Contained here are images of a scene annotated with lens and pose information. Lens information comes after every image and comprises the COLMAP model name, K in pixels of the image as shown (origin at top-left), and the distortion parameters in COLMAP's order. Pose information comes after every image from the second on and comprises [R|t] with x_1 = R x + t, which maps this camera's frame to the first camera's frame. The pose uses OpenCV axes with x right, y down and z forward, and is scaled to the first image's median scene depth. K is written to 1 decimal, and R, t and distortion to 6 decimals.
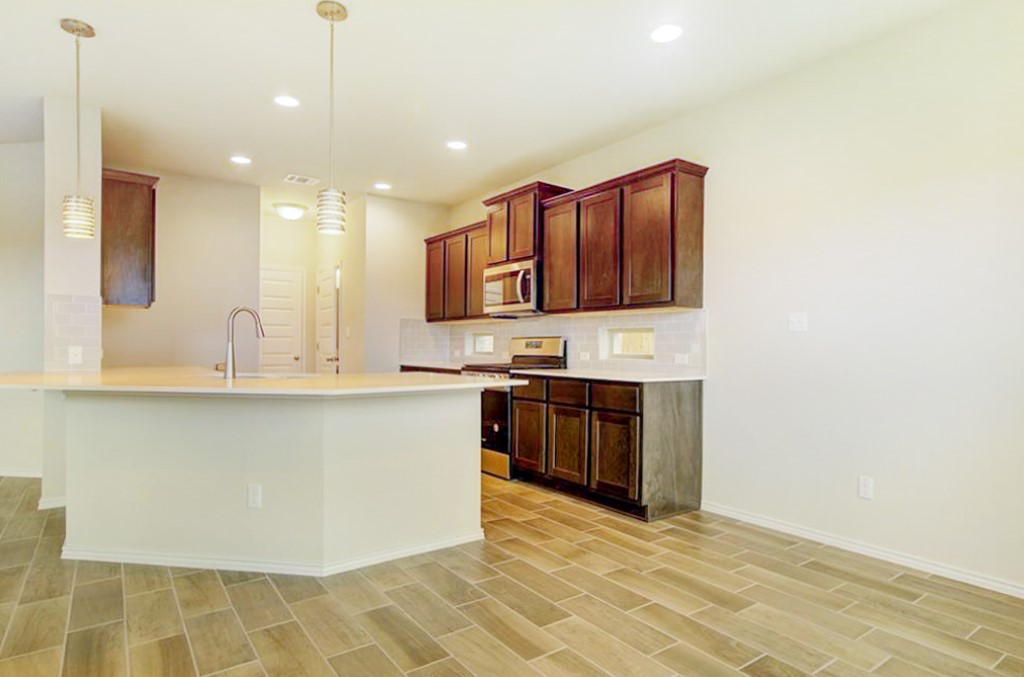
lens RADIAL K [[572.2, 0, 512.0], [0, 572.2, 338.5], [0, 0, 1]] dist [0.003989, 0.000372]
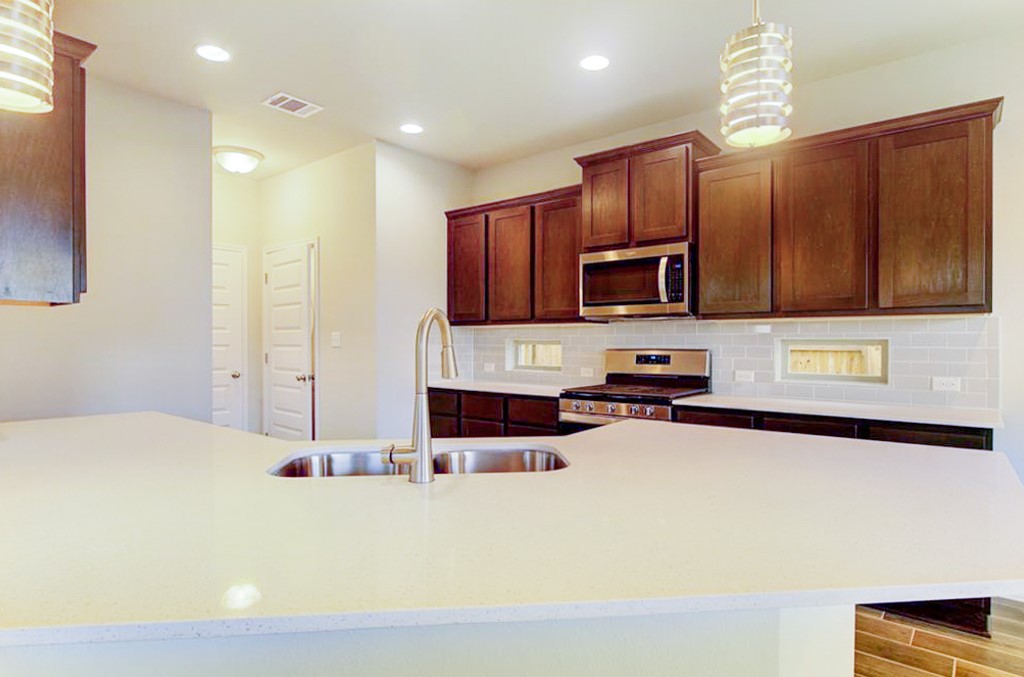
lens RADIAL K [[561.3, 0, 512.3], [0, 561.3, 341.7], [0, 0, 1]] dist [-0.001510, 0.000167]
pose [[0.966413, 0.015047, 0.256552, -0.344652], [-0.012221, 0.999846, -0.012608, -0.002885], [-0.256702, 0.009049, 0.966448, 0.386895]]
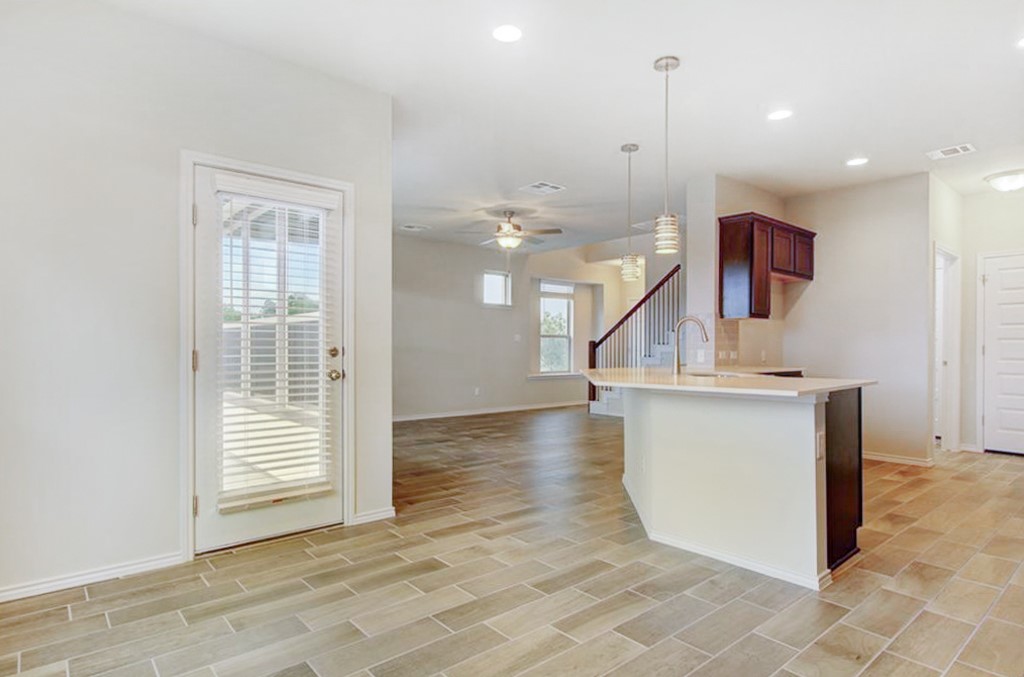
lens RADIAL K [[561.3, 0, 512.3], [0, 561.3, 341.7], [0, 0, 1]] dist [-0.001510, 0.000167]
pose [[0.077308, -0.016125, -0.996877, 0.480221], [0.011901, 0.999813, -0.015249, 0.007703], [0.996936, -0.010685, 0.077485, 0.357627]]
